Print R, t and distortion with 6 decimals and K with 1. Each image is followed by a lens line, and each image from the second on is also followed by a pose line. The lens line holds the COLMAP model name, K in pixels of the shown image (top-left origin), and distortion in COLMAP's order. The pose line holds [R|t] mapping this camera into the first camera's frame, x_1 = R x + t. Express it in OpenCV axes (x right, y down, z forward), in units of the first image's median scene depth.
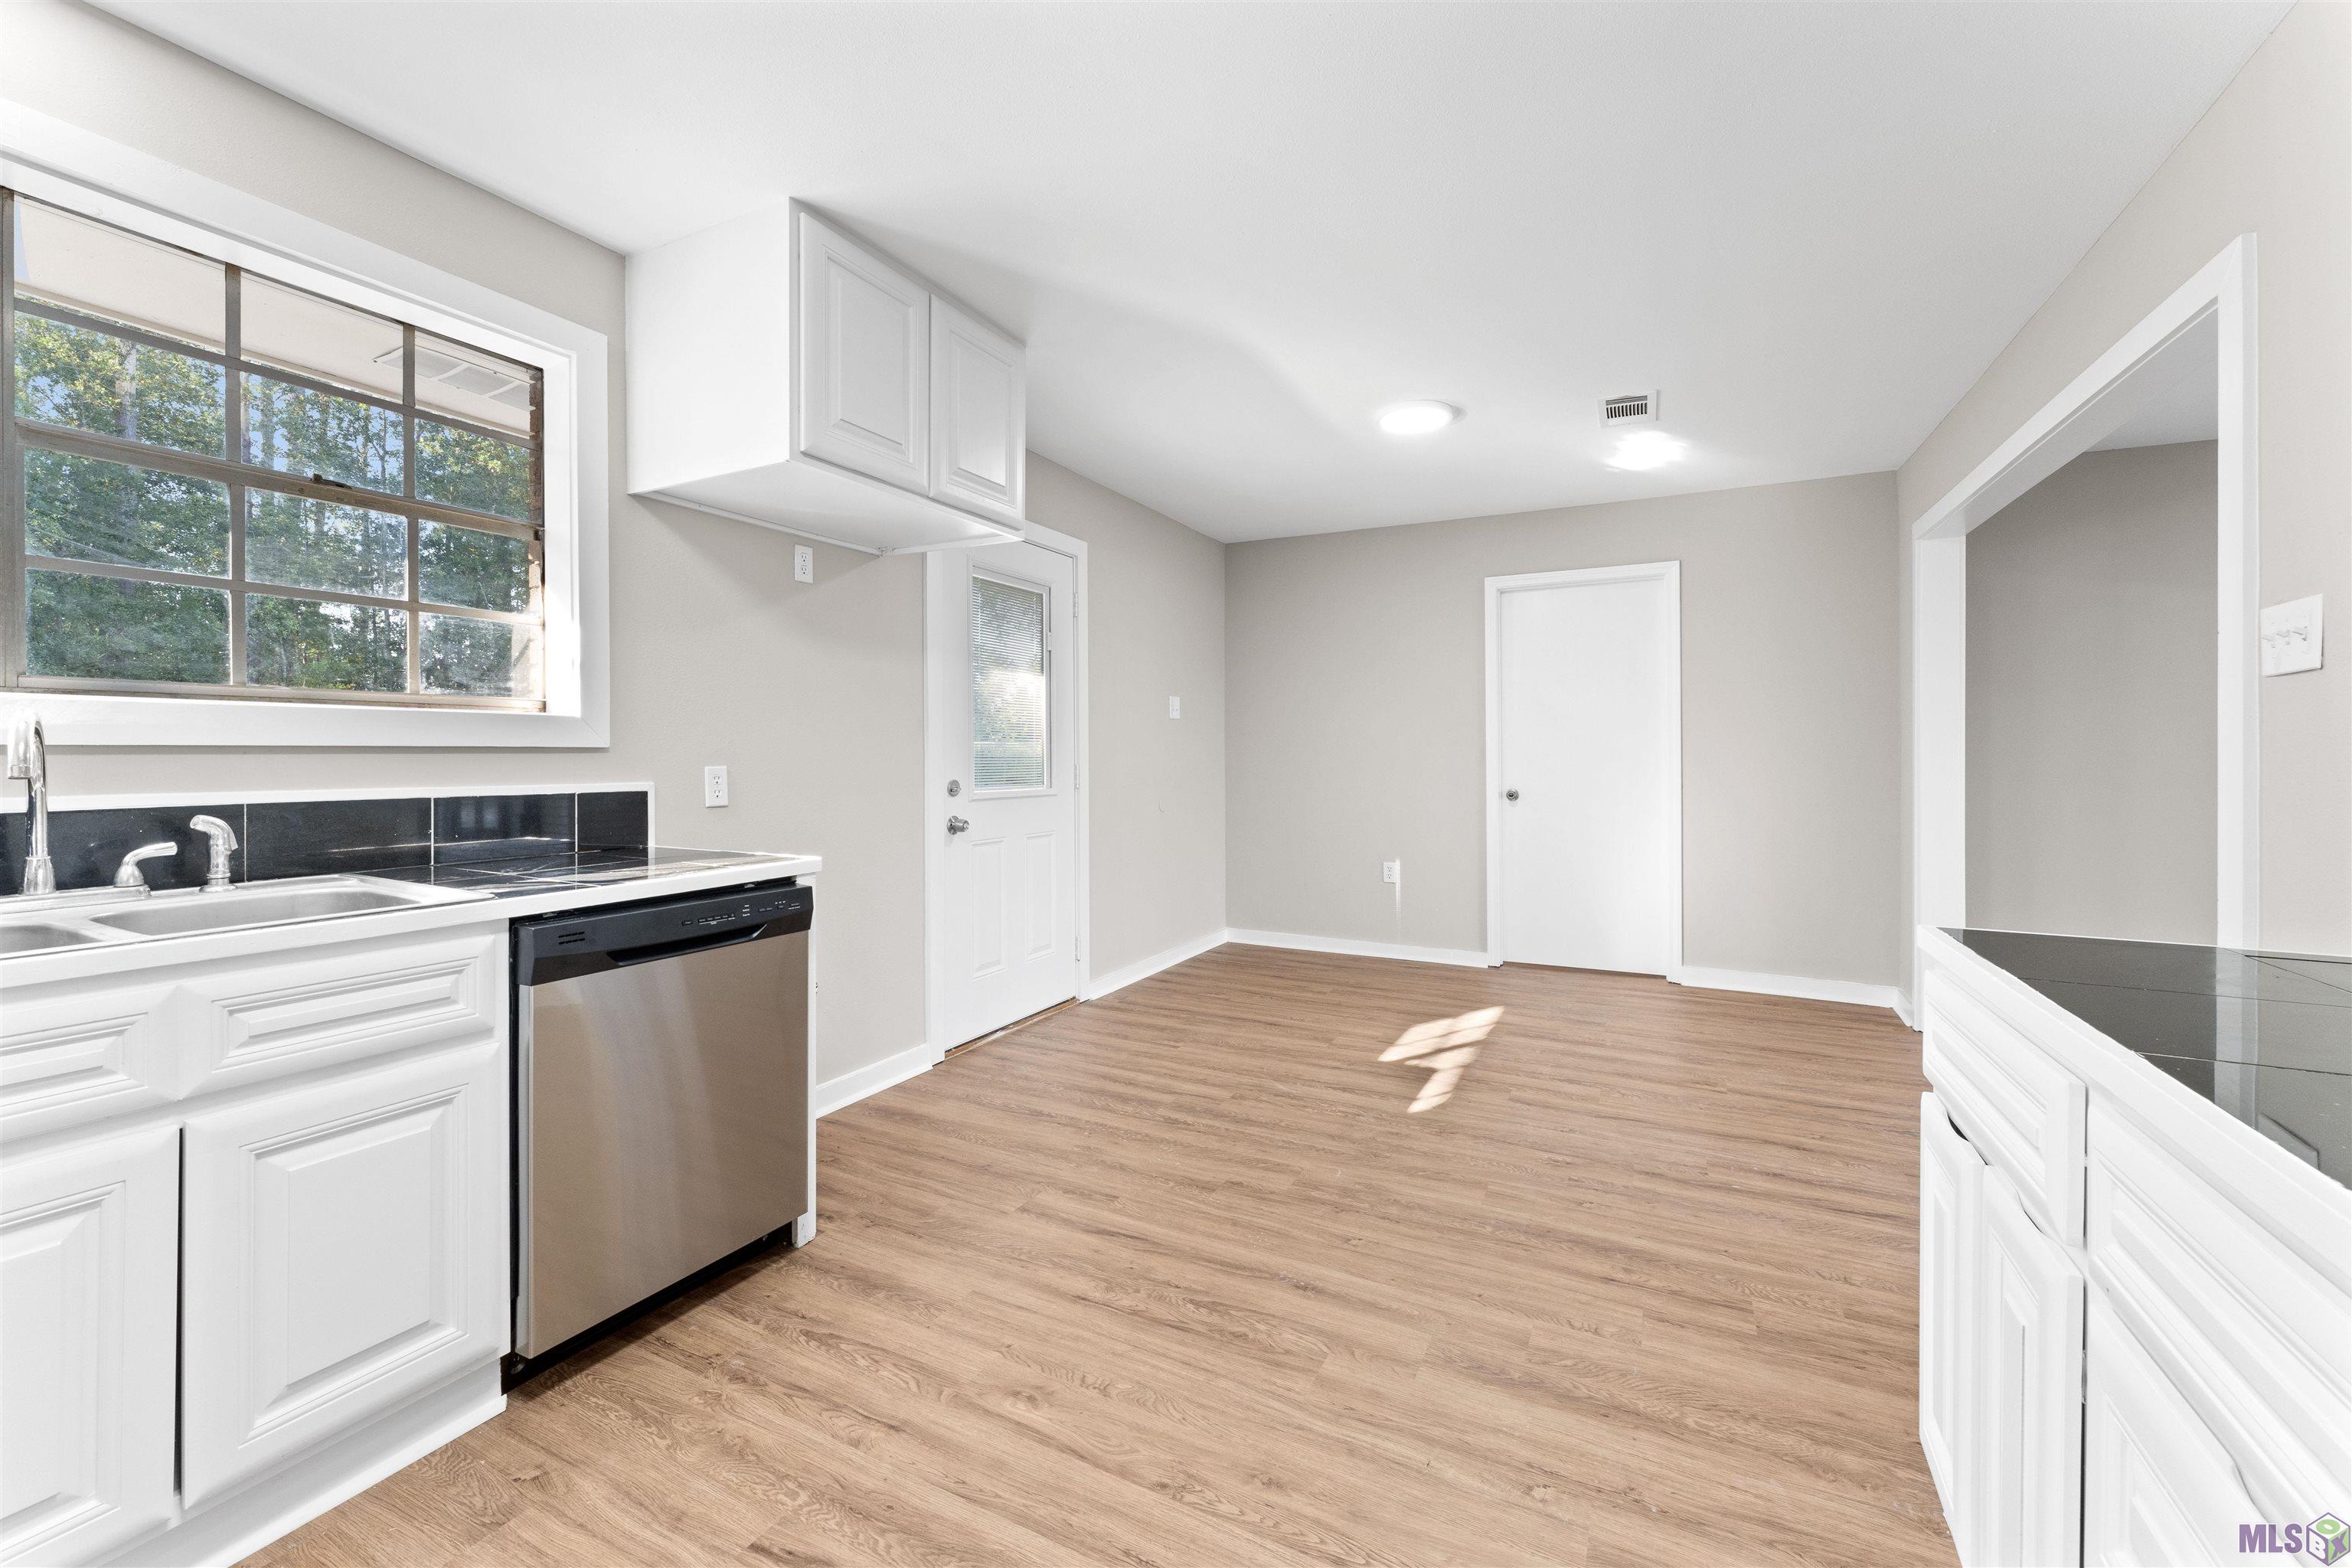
lens RADIAL K [[940.1, 0, 1181.2], [0, 940.1, 757.7], [0, 0, 1]] dist [-0.000281, -0.000016]
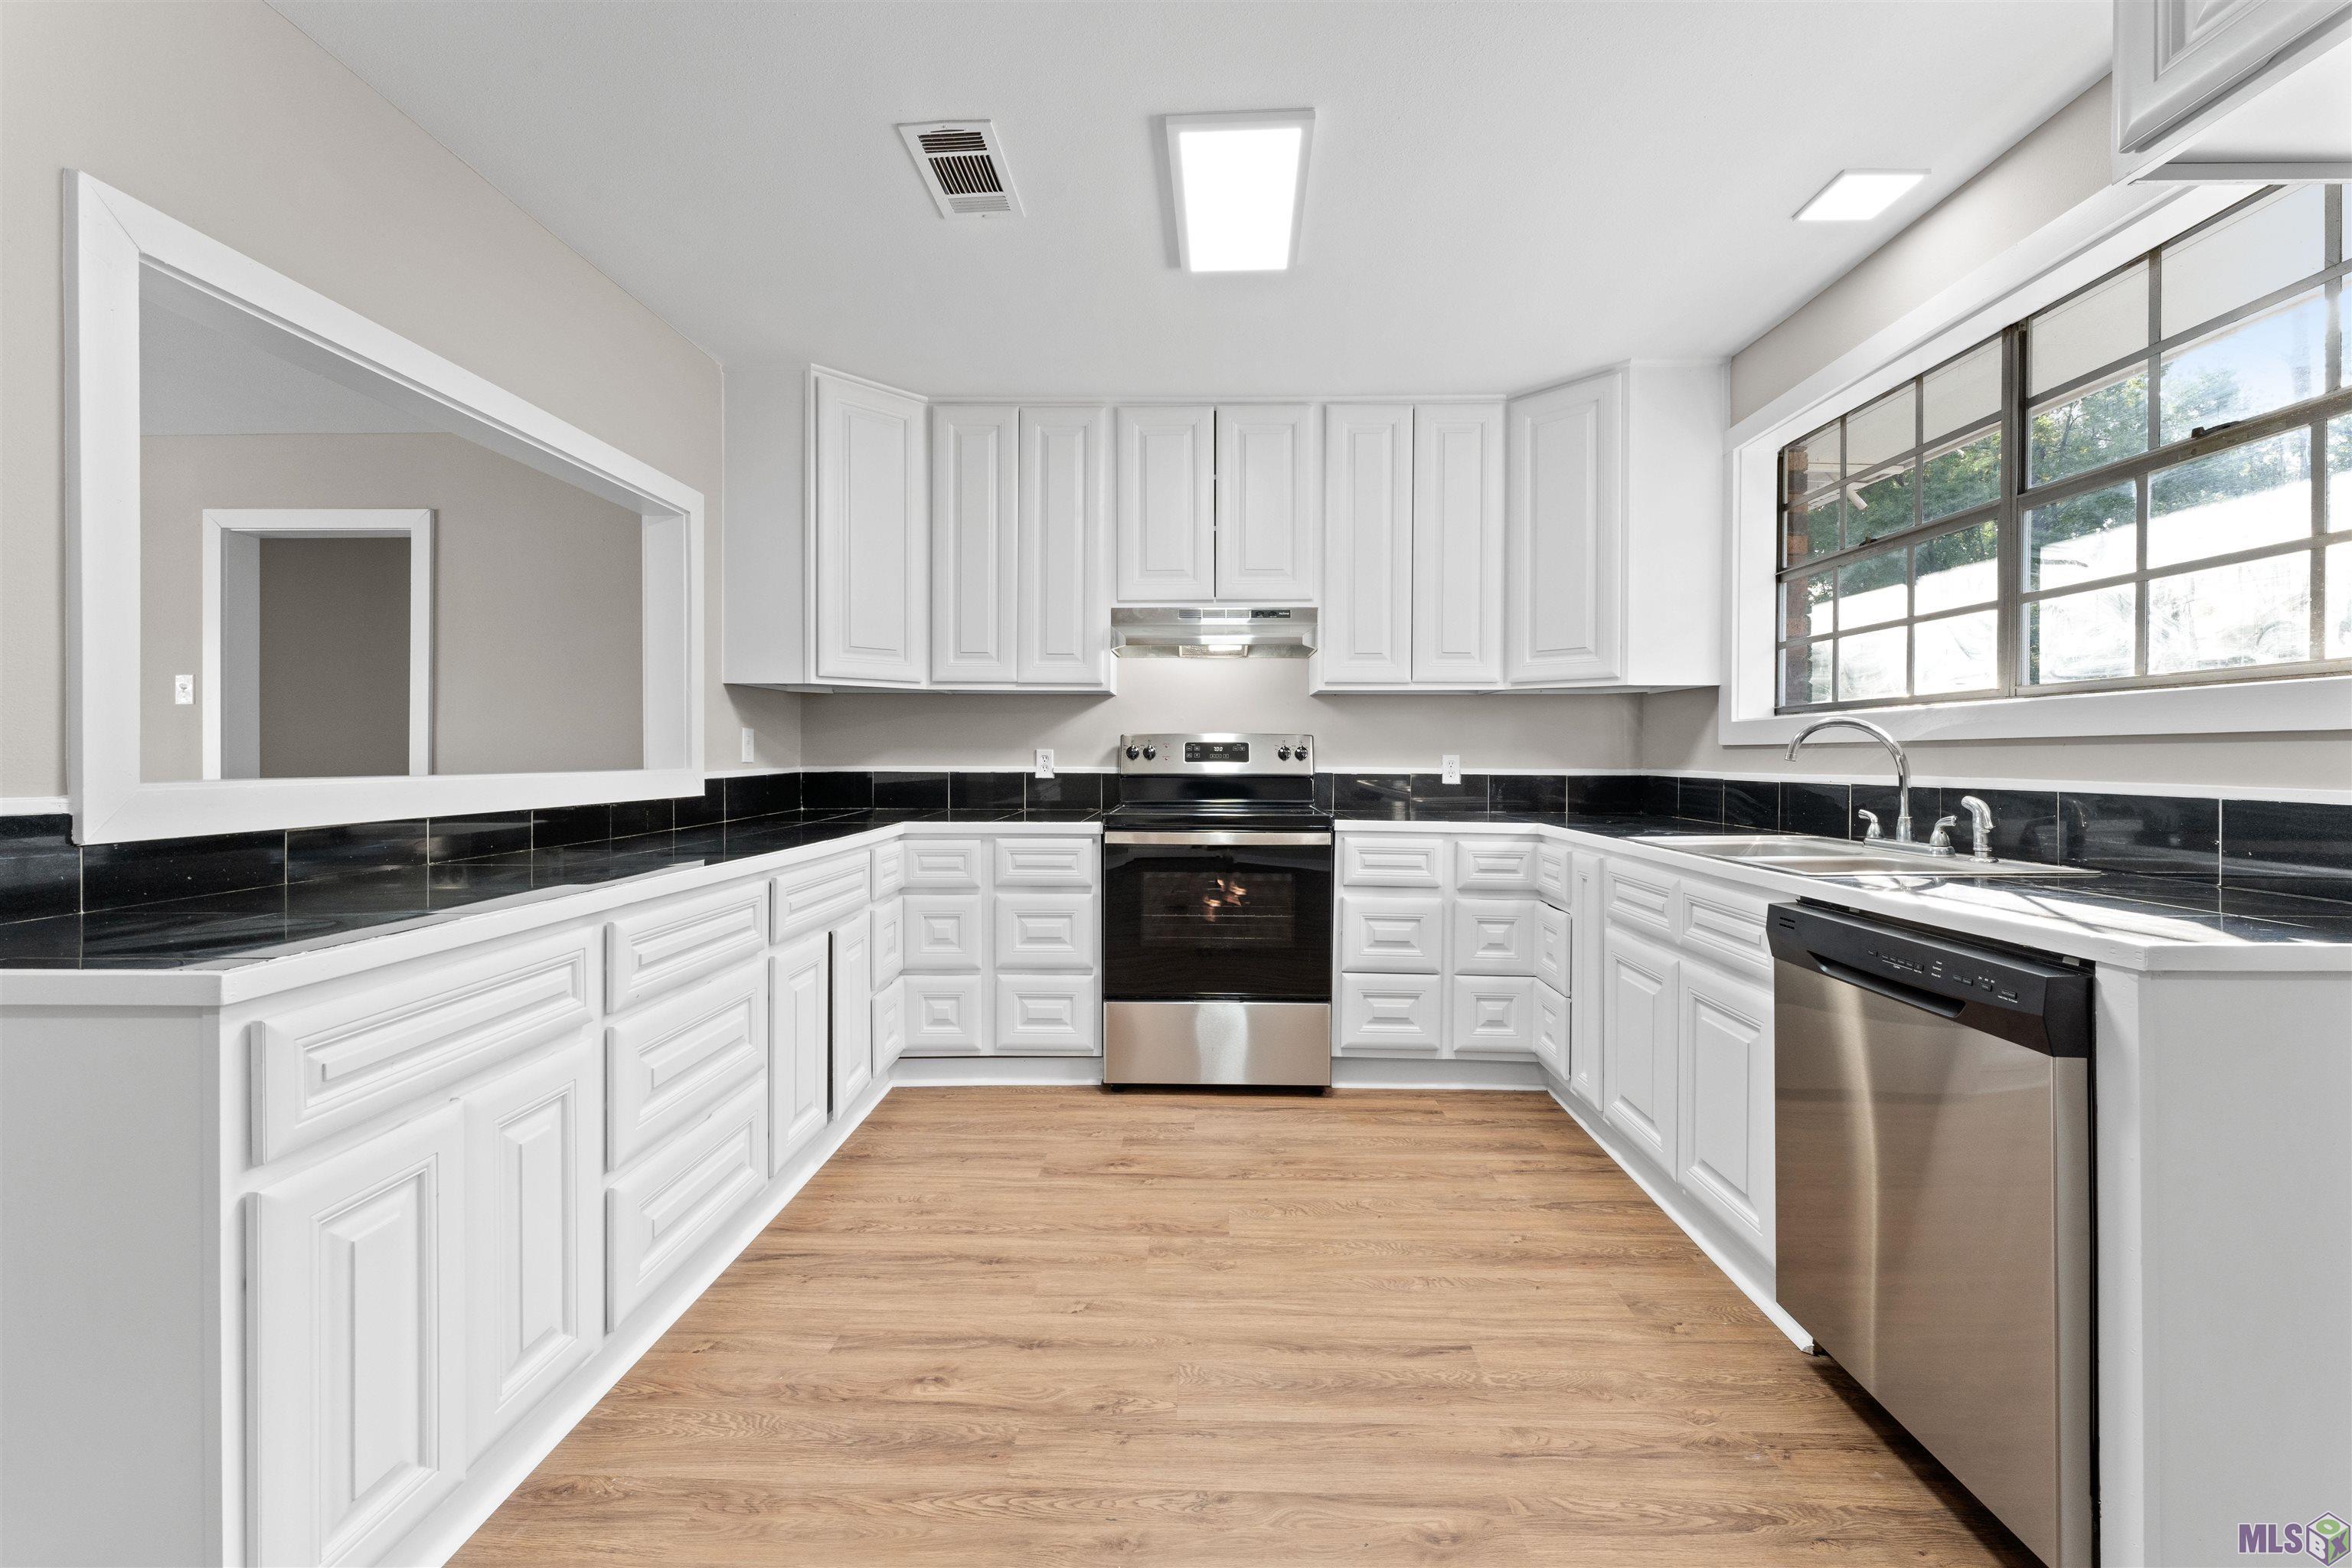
lens RADIAL K [[940.1, 0, 1181.2], [0, 940.1, 757.7], [0, 0, 1]] dist [-0.000281, -0.000016]
pose [[-0.903436, -0.001339, -0.428721, 0.395799], [-0.003972, 0.999978, 0.005247, 0.010265], [0.428705, 0.006444, -0.903422, 1.693489]]
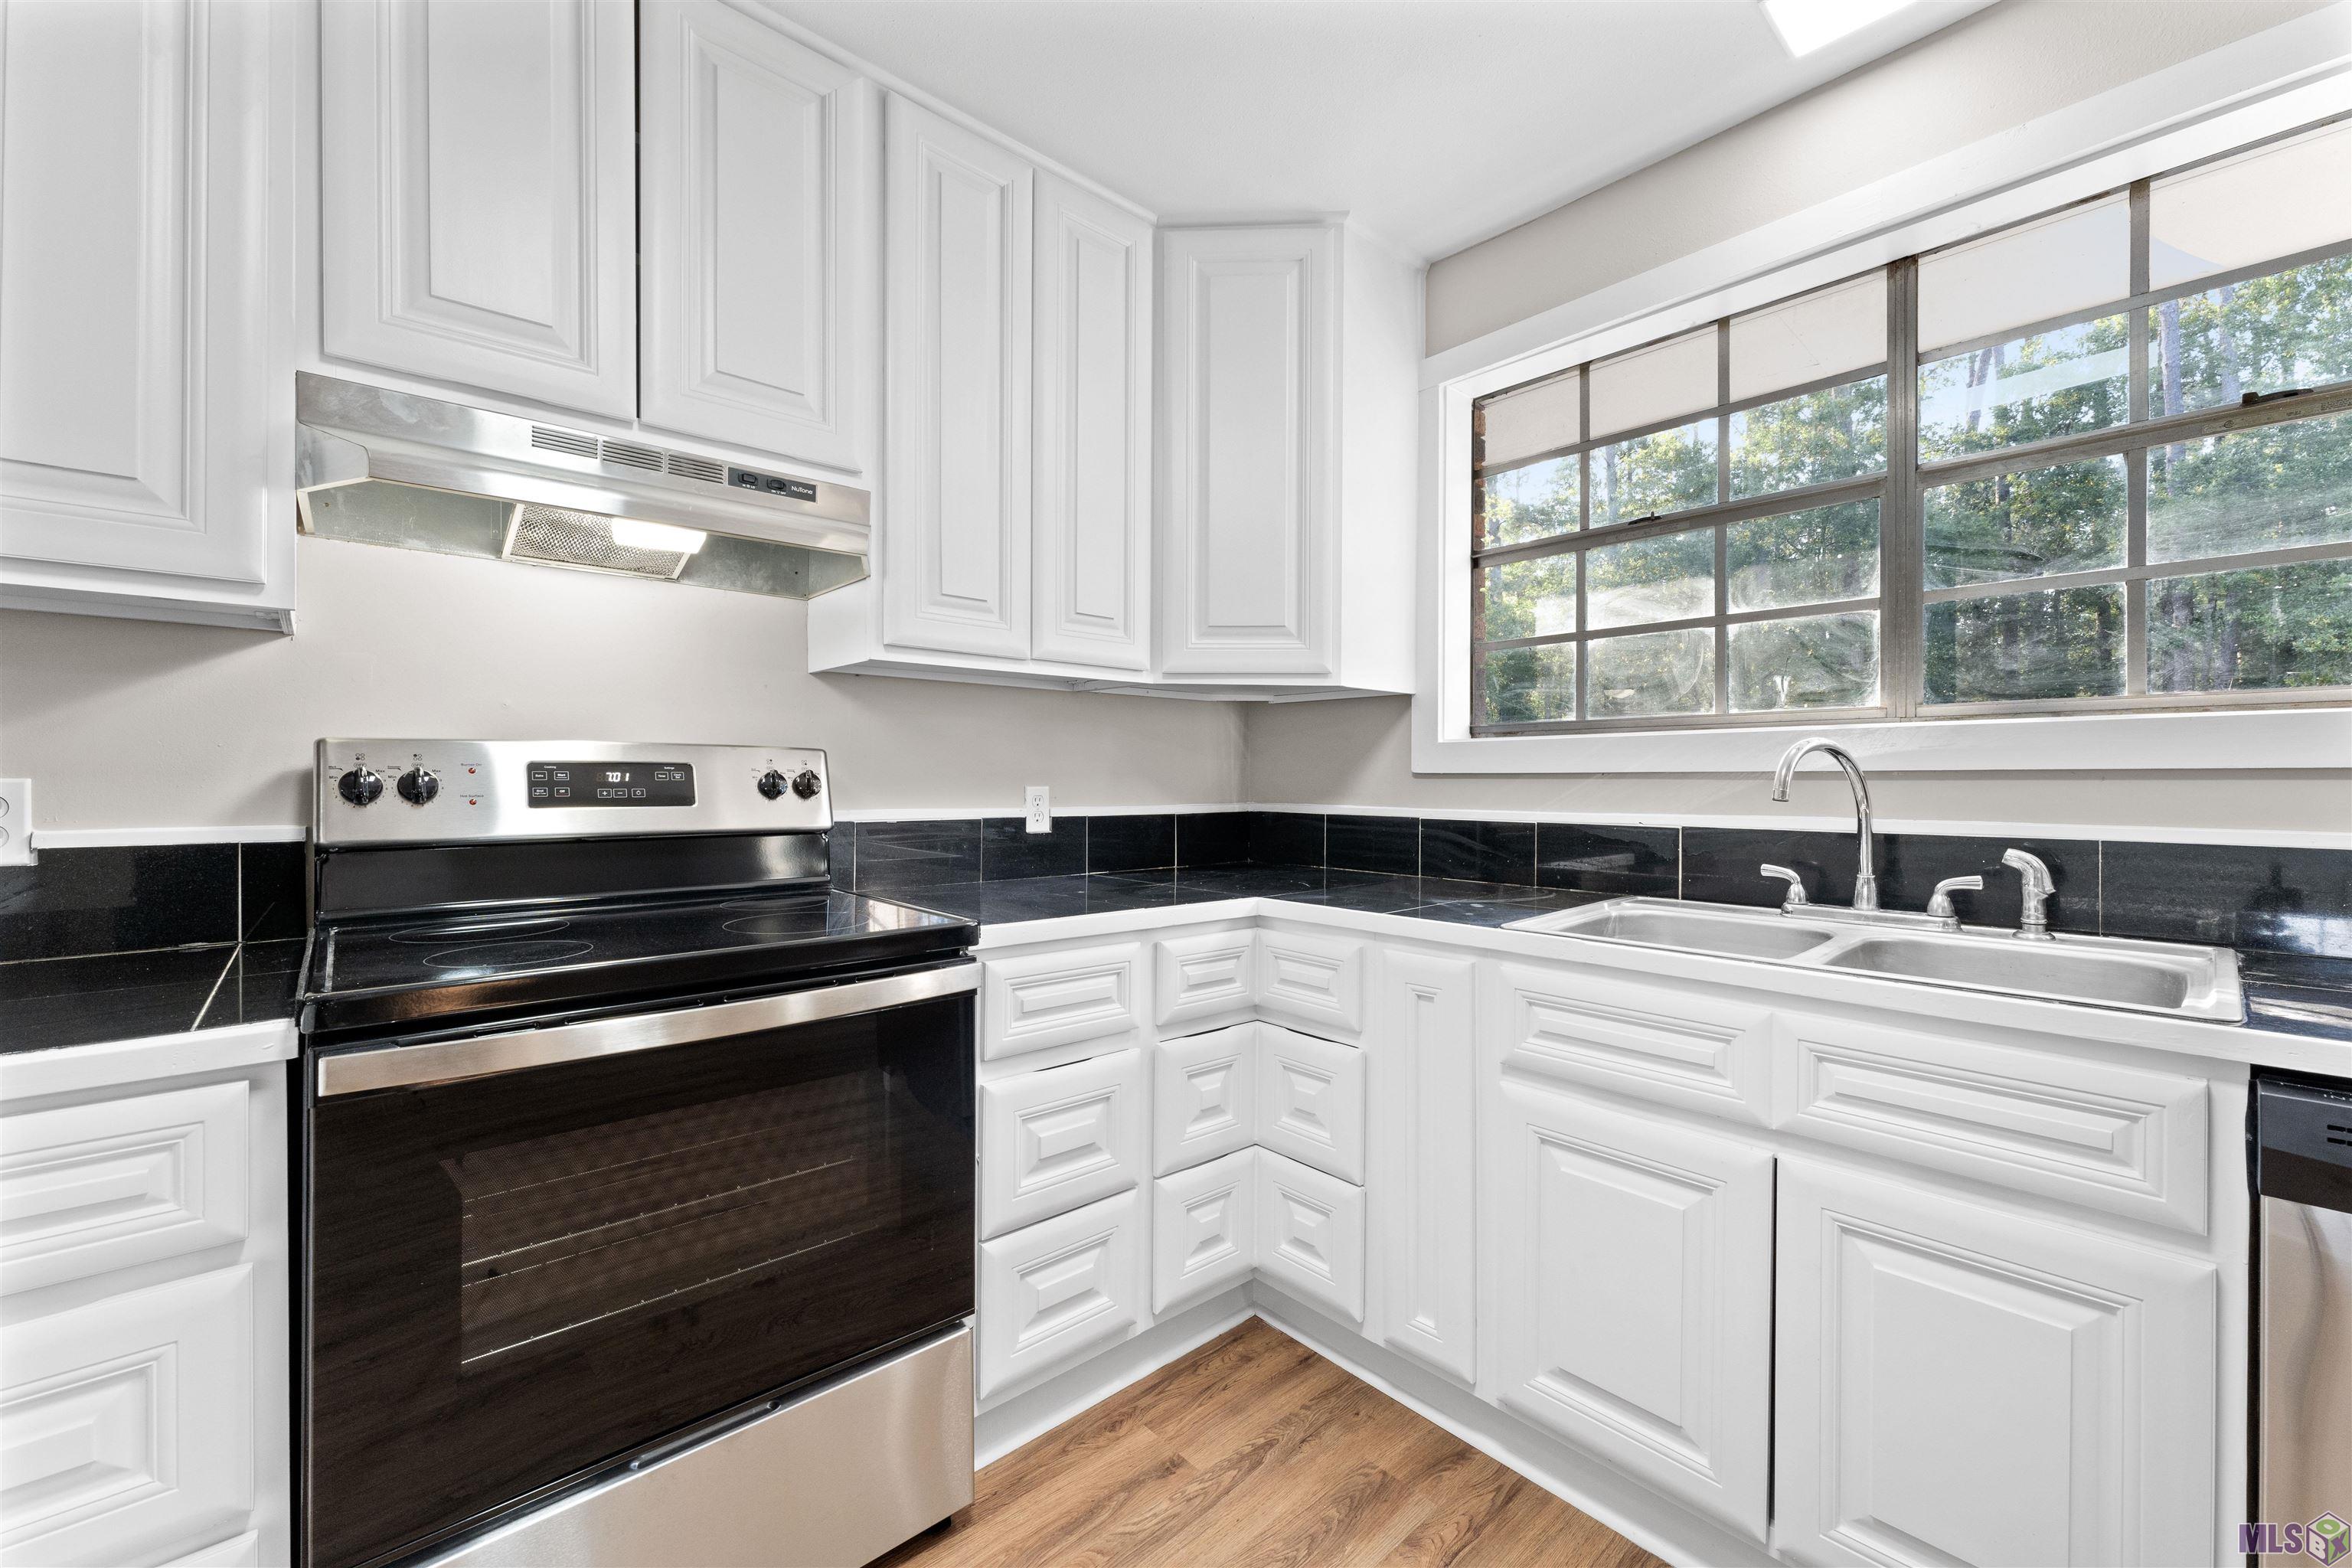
lens RADIAL K [[938.3, 0, 1178.6], [0, 938.3, 781.1], [0, 0, 1]] dist [0.000327, 0.000146]
pose [[-0.361021, 0.002074, -0.932555, 0.061985], [-0.005447, 0.999976, 0.004332, -0.002155], [0.932542, 0.006643, -0.361001, 0.602413]]
